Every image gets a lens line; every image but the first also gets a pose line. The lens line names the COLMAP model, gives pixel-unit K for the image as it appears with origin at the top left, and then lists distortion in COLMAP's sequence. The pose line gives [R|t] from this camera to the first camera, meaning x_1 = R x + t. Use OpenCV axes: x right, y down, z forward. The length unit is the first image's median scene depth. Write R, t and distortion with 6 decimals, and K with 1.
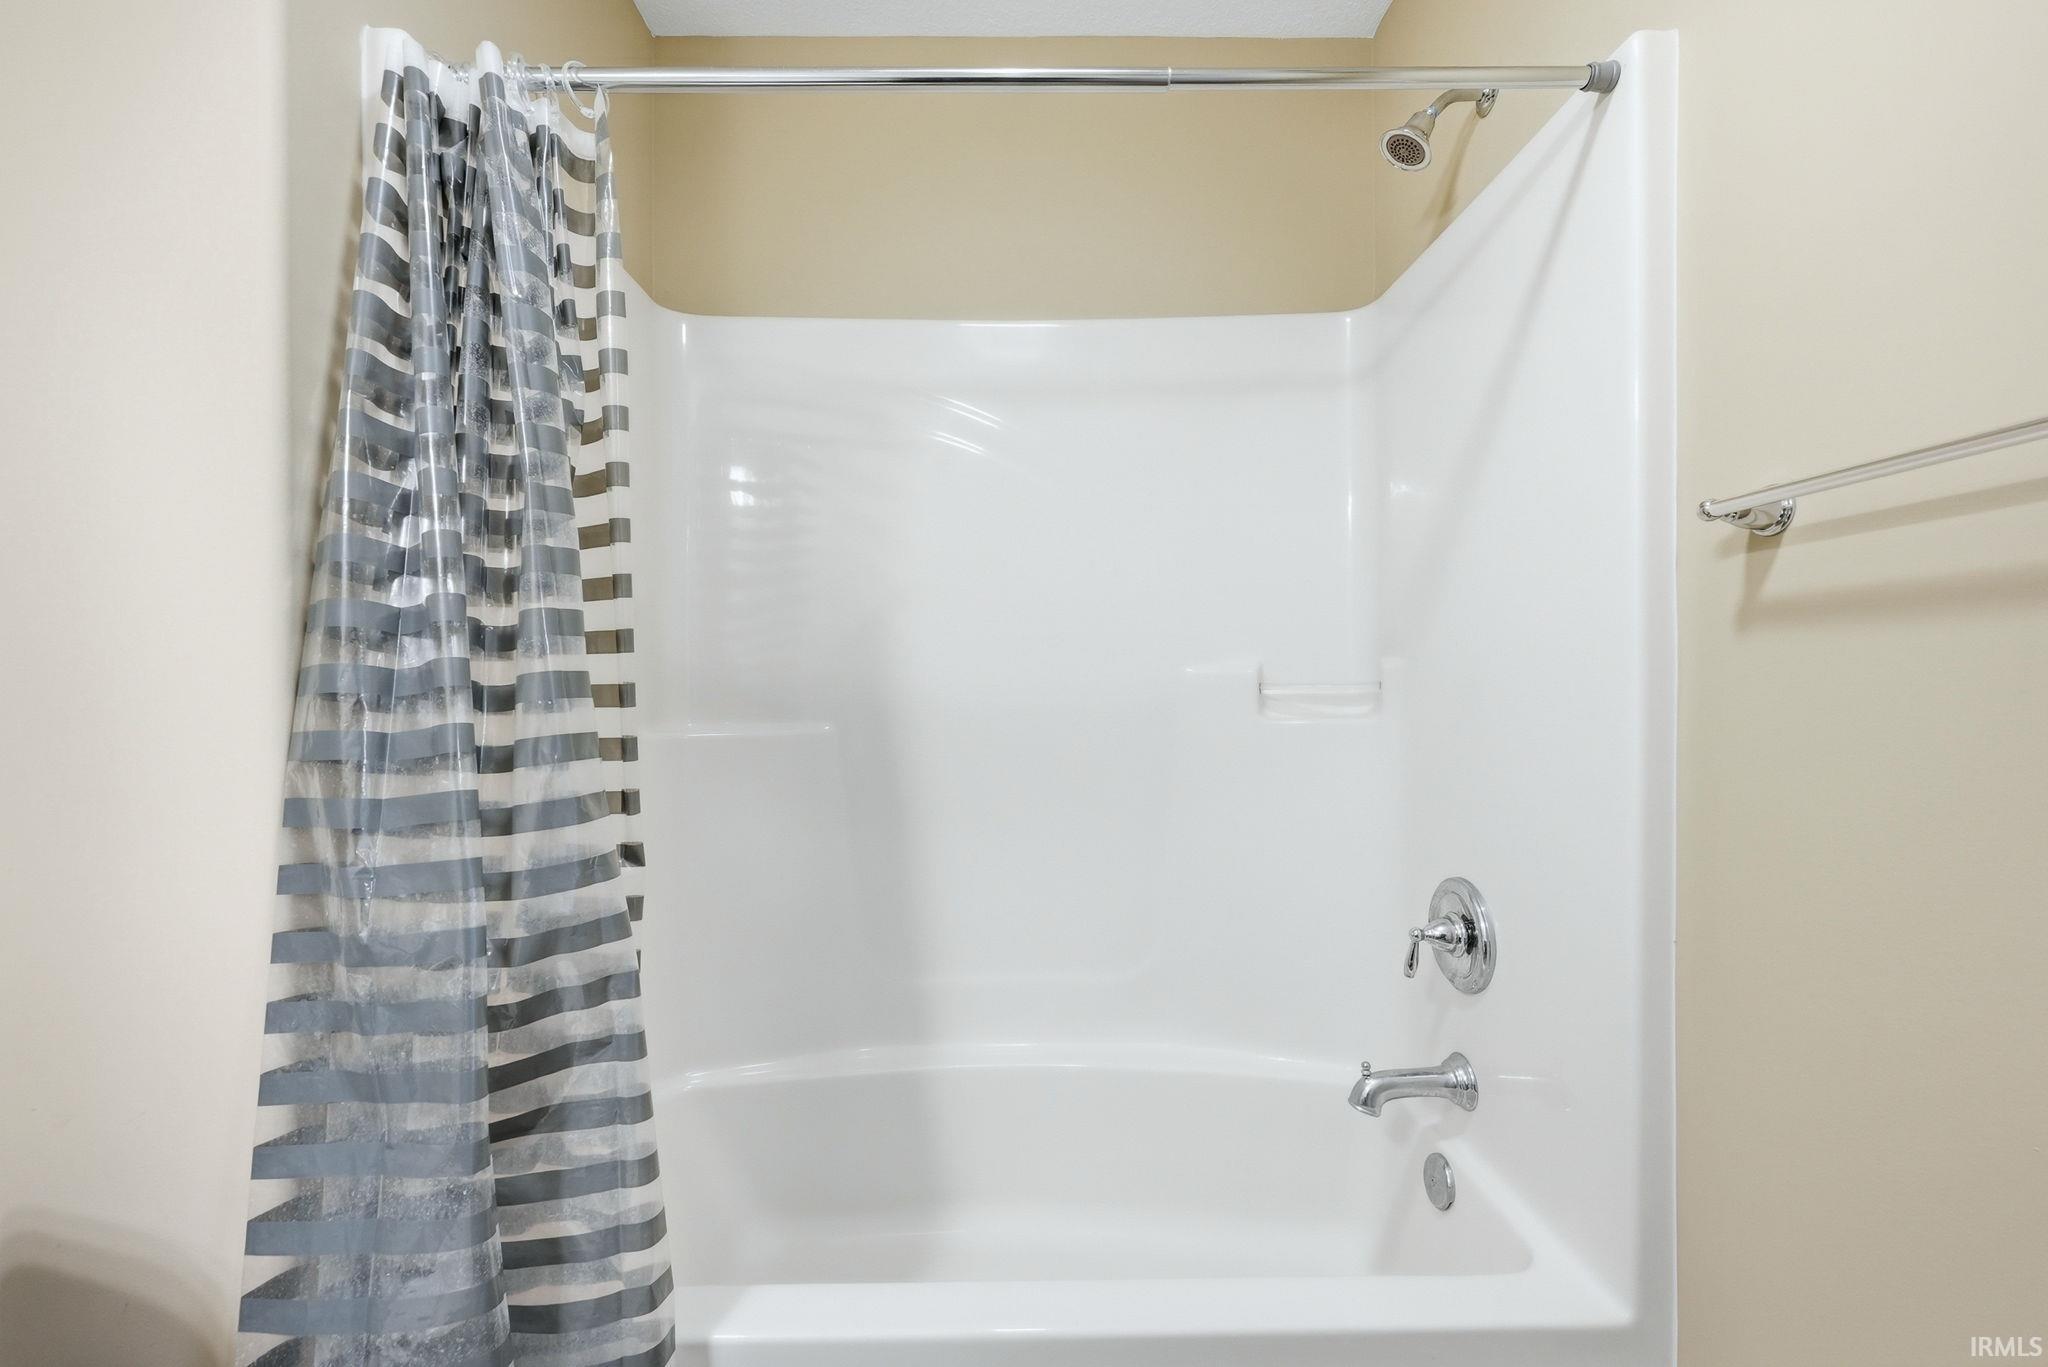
lens RADIAL K [[861.3, 0, 1024.9], [0, 861.3, 689.8], [0, 0, 1]] dist [-0.024508, 0.017879]
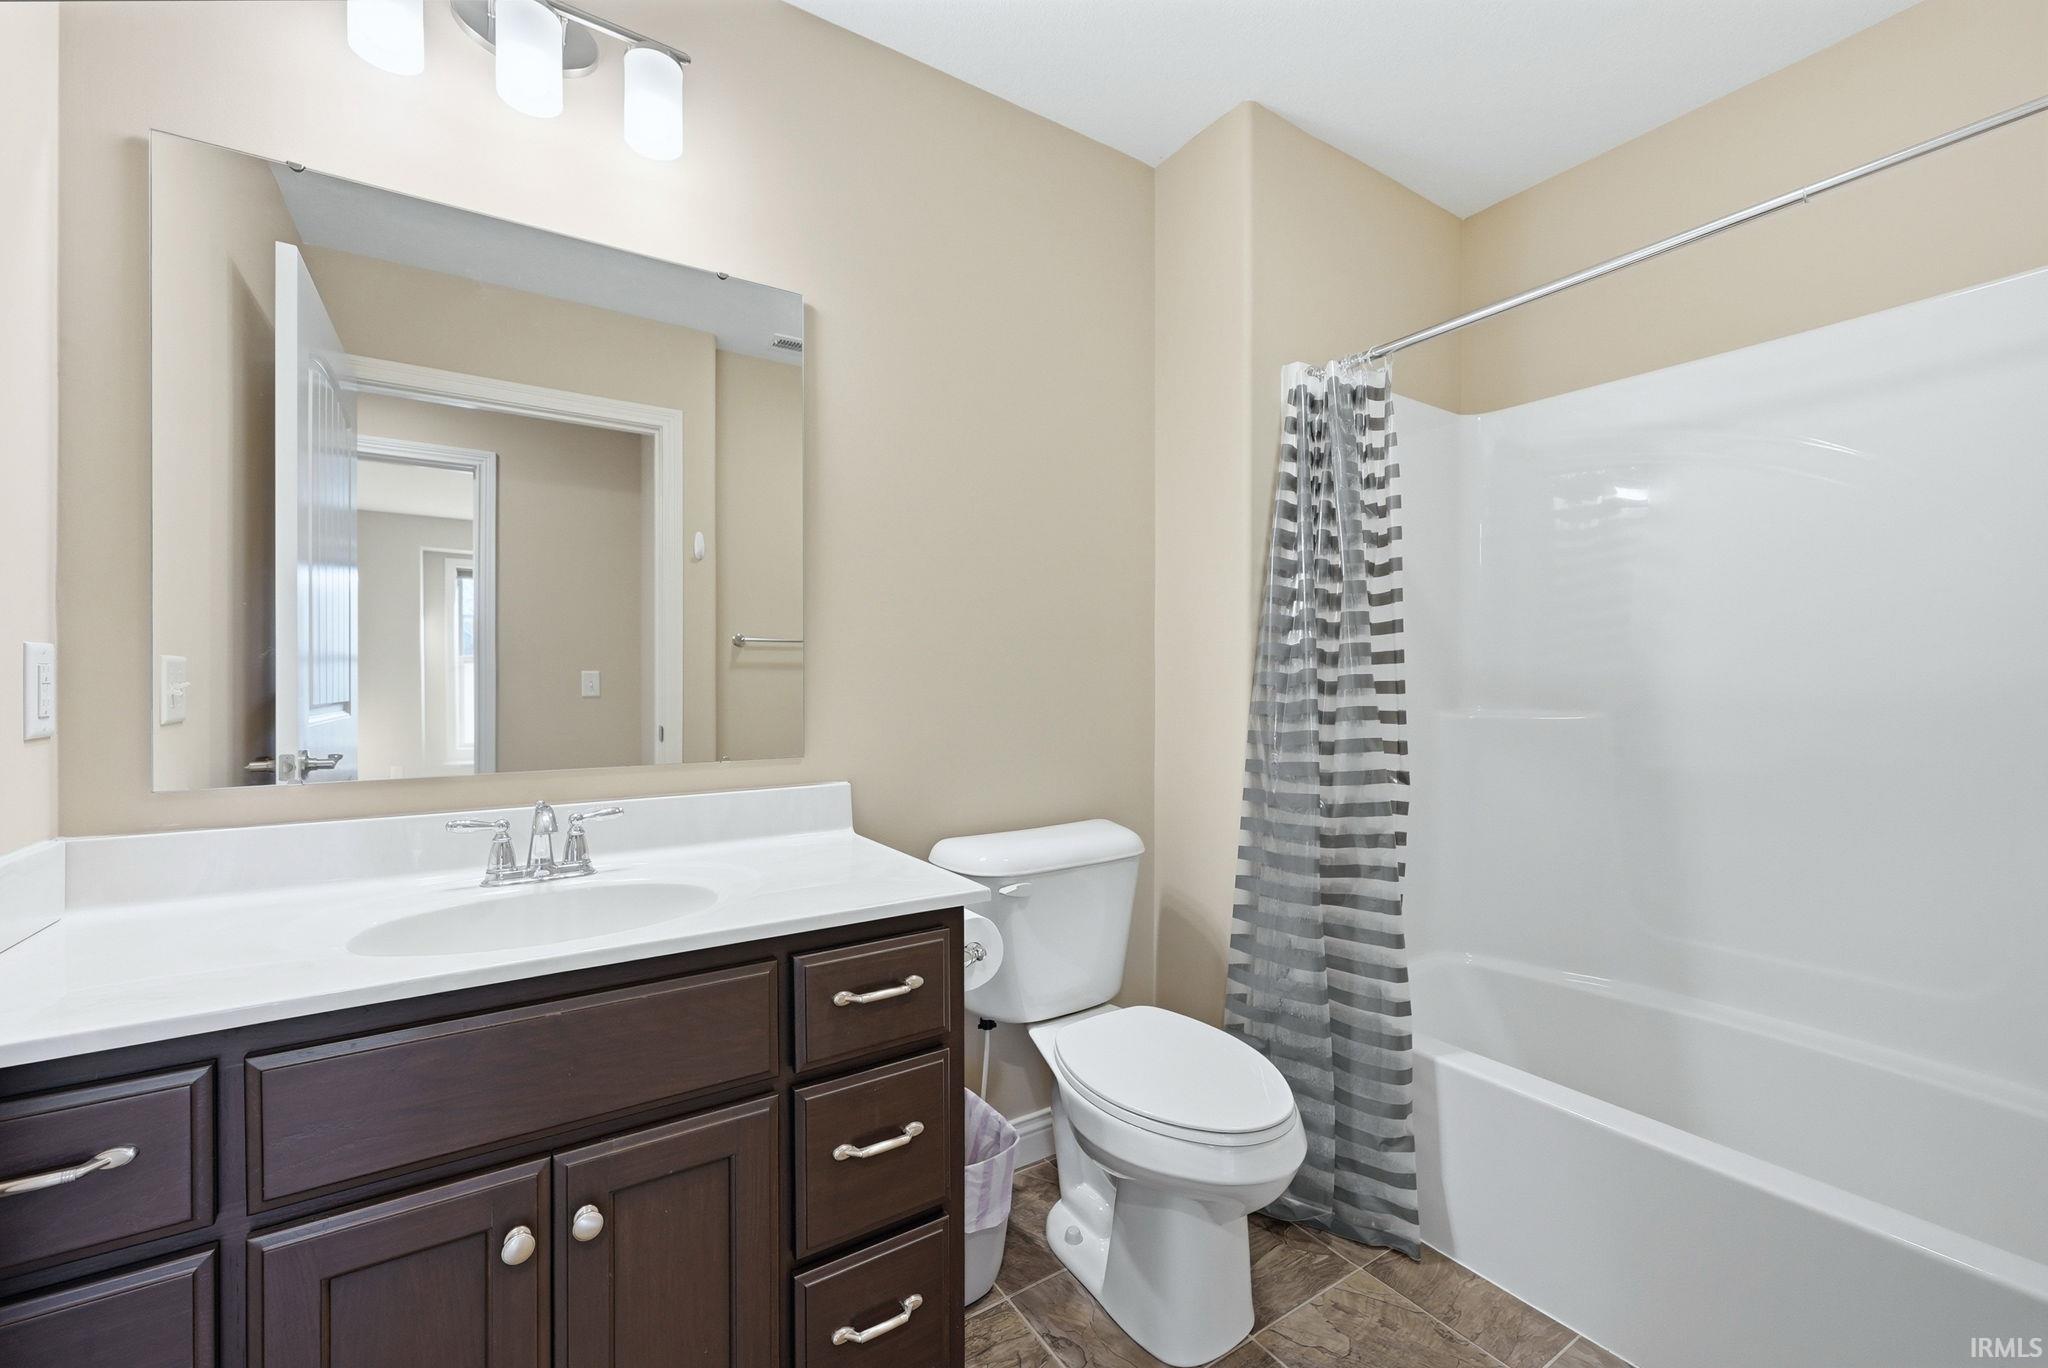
lens RADIAL K [[818.1, 0, 1024.5], [0, 818.1, 684.5], [0, 0, 1]] dist [-0.000964, -0.000216]
pose [[0.538129, 0.010651, -0.842795, 0.638806], [-0.008546, 0.999938, 0.007180, -0.005725], [0.842819, 0.003339, 0.538186, -0.666239]]
